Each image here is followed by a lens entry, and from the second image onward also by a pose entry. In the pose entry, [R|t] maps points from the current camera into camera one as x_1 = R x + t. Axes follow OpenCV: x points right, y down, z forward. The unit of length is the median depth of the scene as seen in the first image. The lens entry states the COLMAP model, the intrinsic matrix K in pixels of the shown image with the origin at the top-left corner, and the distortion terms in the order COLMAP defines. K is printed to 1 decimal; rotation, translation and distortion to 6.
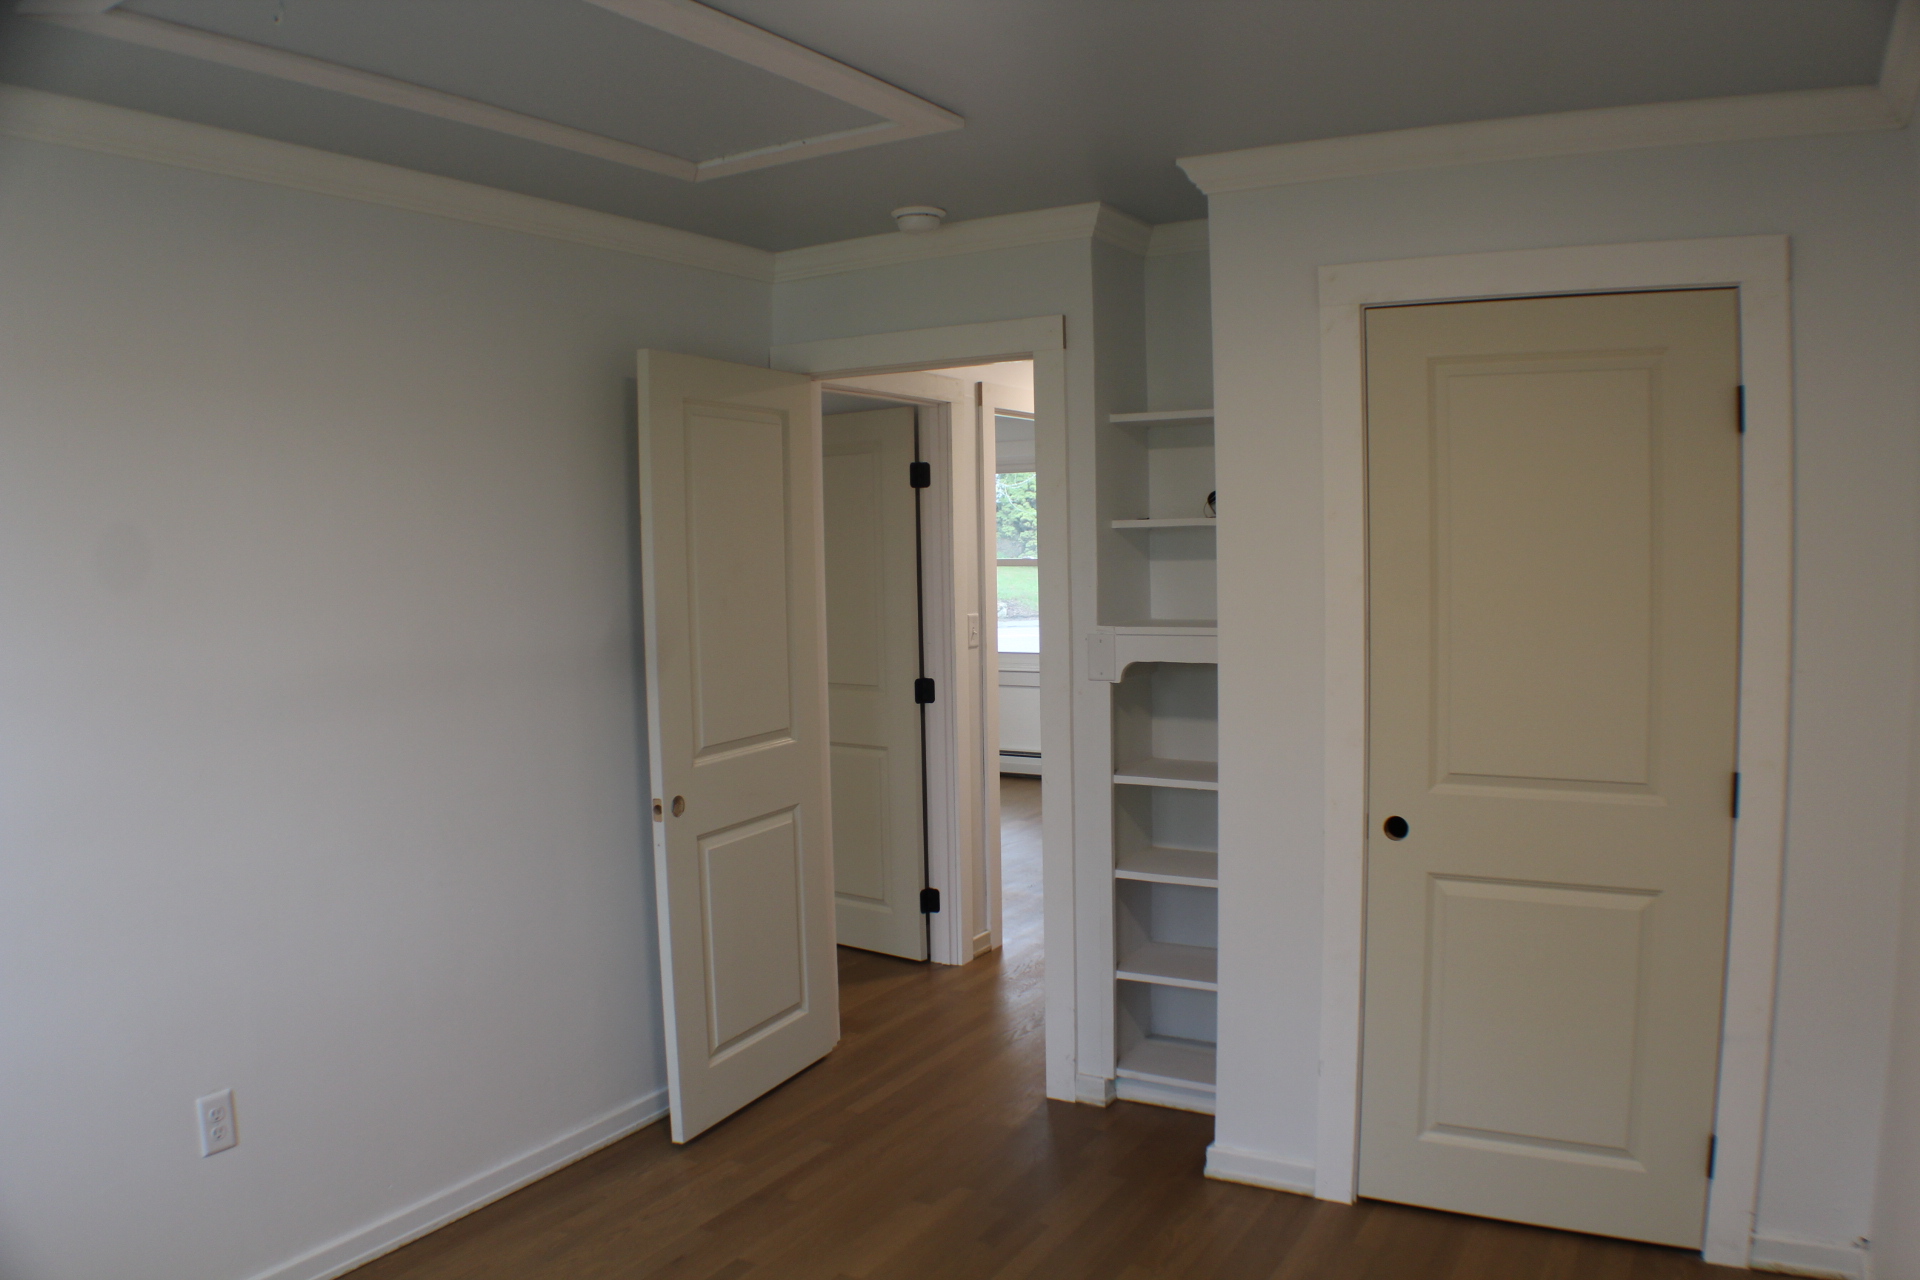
lens RADIAL K [[1473.0, 0, 960.0], [0, 1473.0, 640.0], [0, 0, 1]] dist [-0.218074, 0.085222]
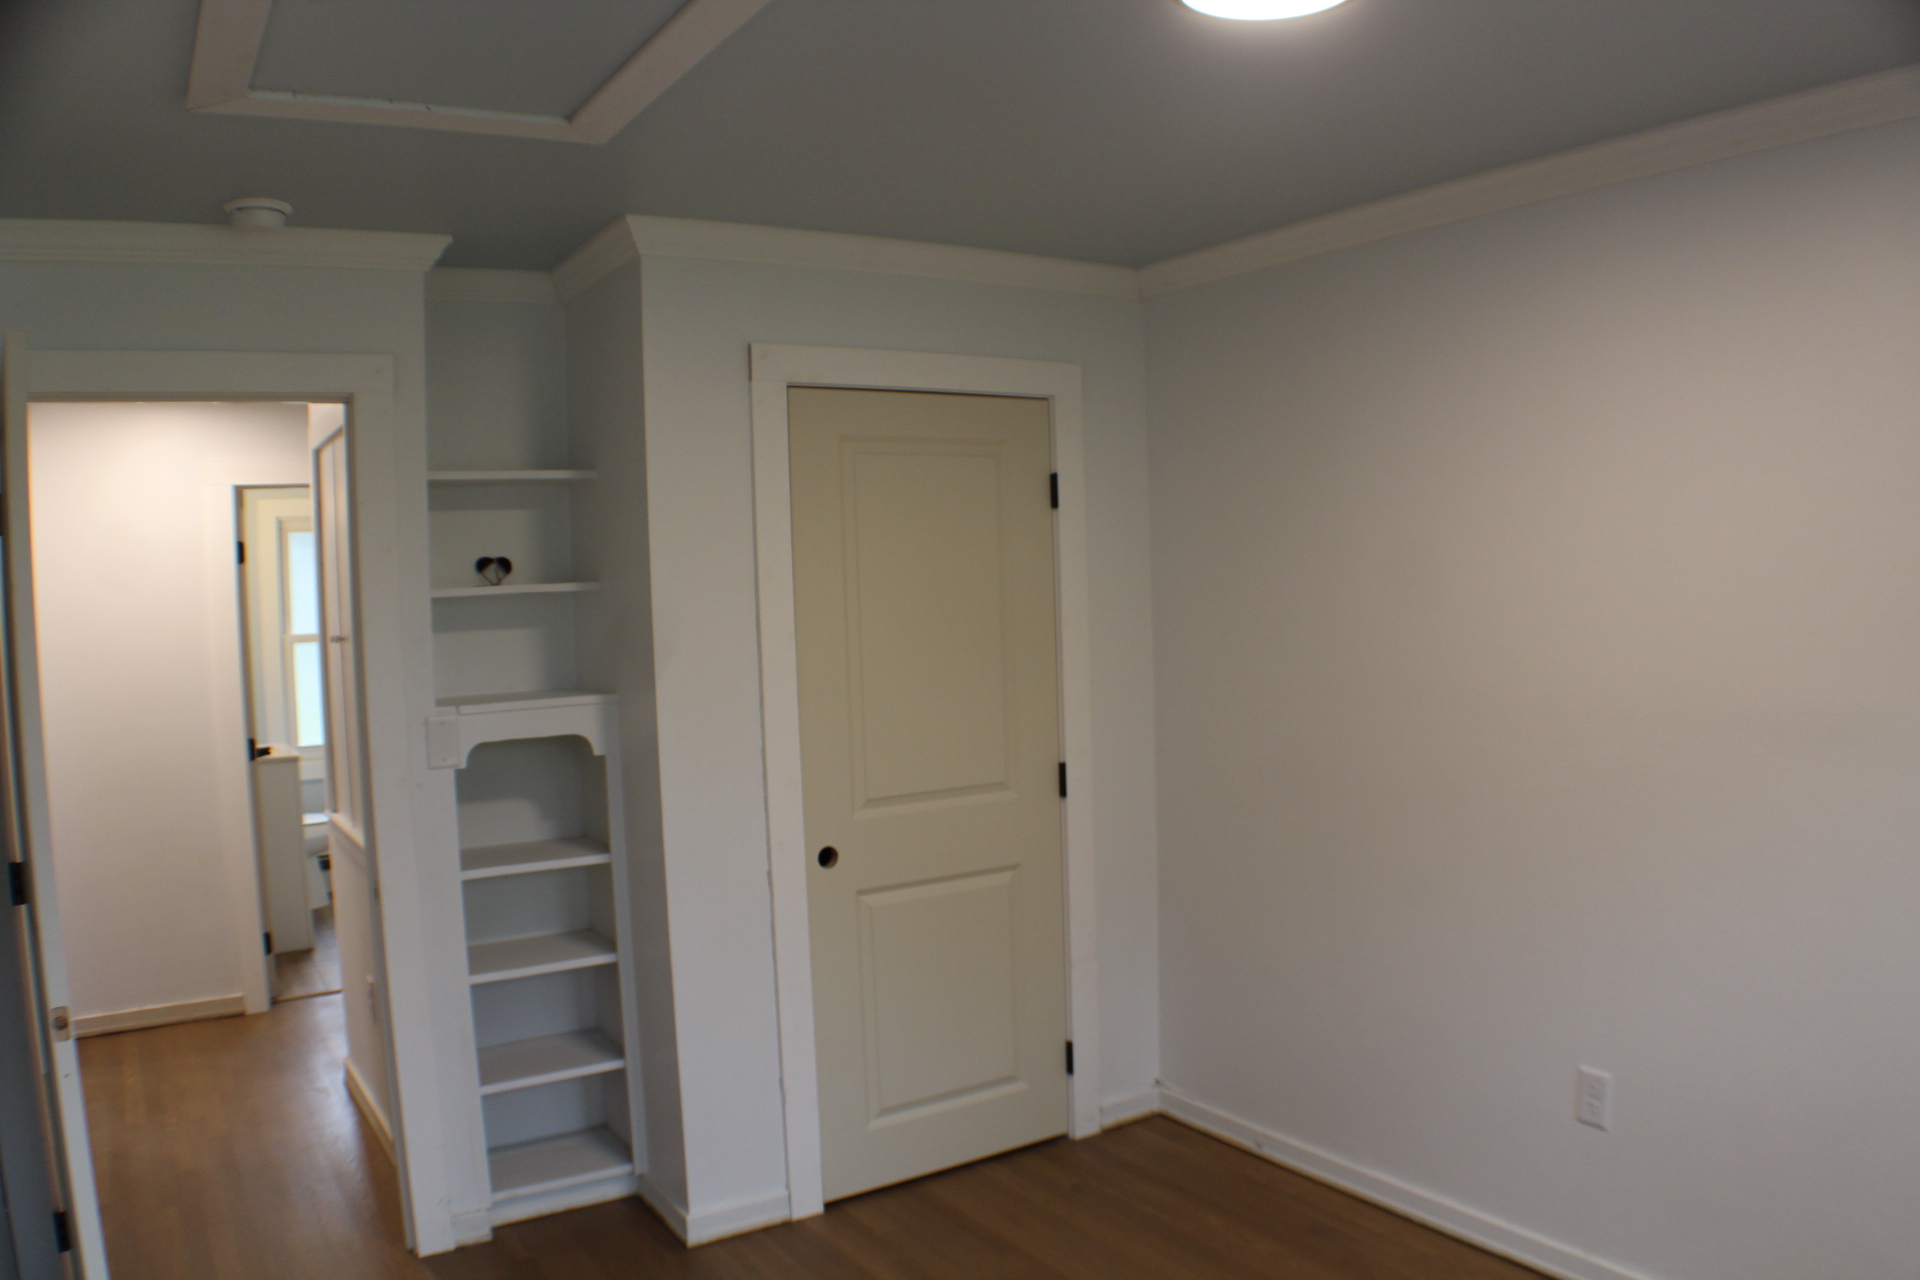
lens RADIAL K [[1473.0, 0, 960.0], [0, 1473.0, 640.0], [0, 0, 1]] dist [-0.218074, 0.085222]
pose [[0.435801, -0.035999, 0.899323, -0.665573], [0.088999, 0.996026, -0.003258, -0.023310], [-0.895632, 0.081459, 0.437273, 0.408244]]
